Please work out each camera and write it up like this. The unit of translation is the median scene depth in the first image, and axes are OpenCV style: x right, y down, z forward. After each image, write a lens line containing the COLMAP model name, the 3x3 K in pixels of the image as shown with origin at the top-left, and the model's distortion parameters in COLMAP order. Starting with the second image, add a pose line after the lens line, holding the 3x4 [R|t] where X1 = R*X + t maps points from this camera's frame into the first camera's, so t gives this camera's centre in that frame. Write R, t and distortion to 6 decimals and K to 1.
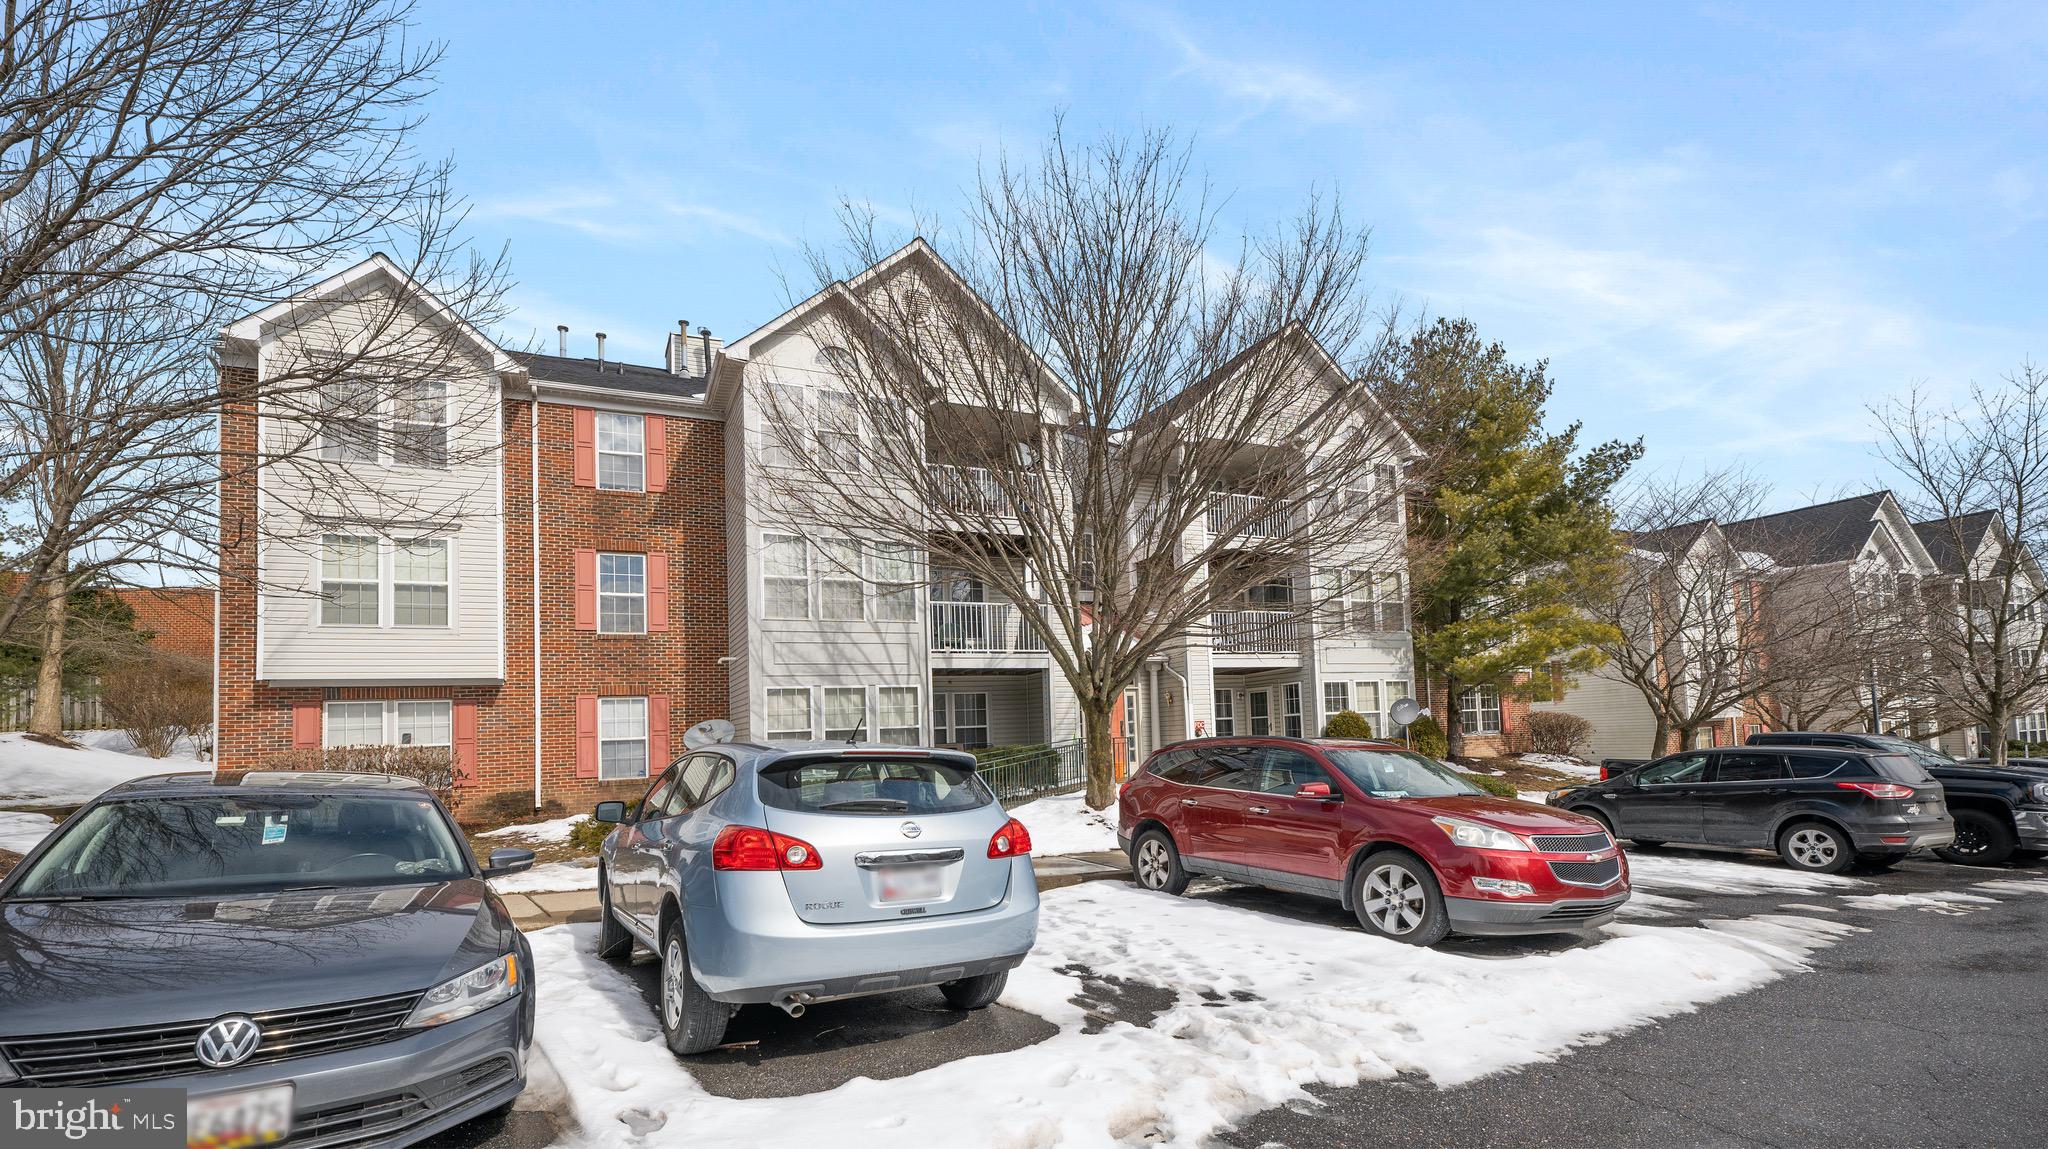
lens RADIAL K [[837.5, 0, 1020.6], [0, 837.5, 580.6], [0, 0, 1]] dist [0.001822, 0.000320]
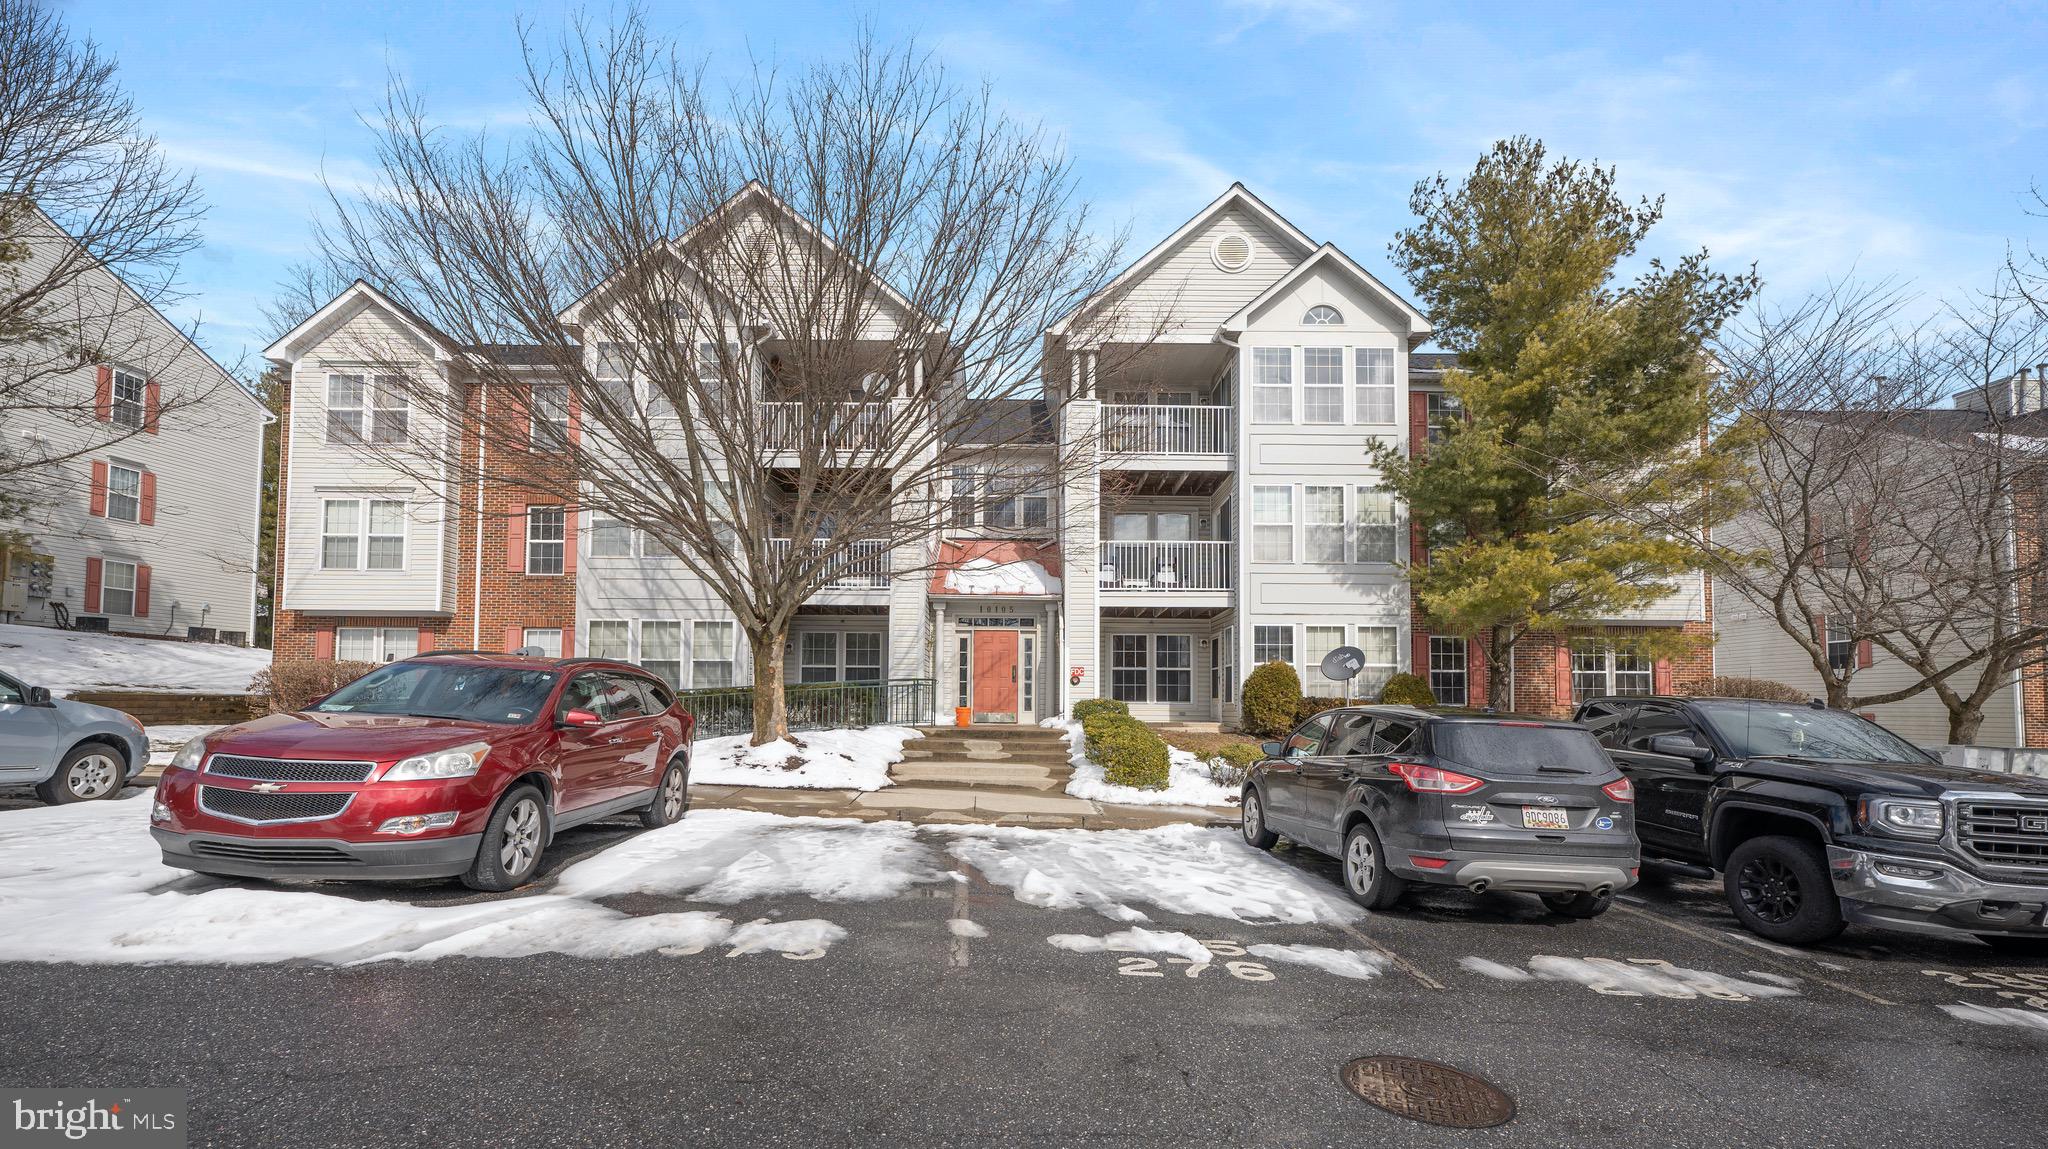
lens RADIAL K [[837.5, 0, 1020.6], [0, 837.5, 580.6], [0, 0, 1]] dist [0.001822, 0.000320]
pose [[0.913951, -0.010624, -0.405685, 0.654700], [0.031957, 0.998437, 0.045848, 0.042609], [0.404564, -0.054867, 0.912862, 0.211811]]
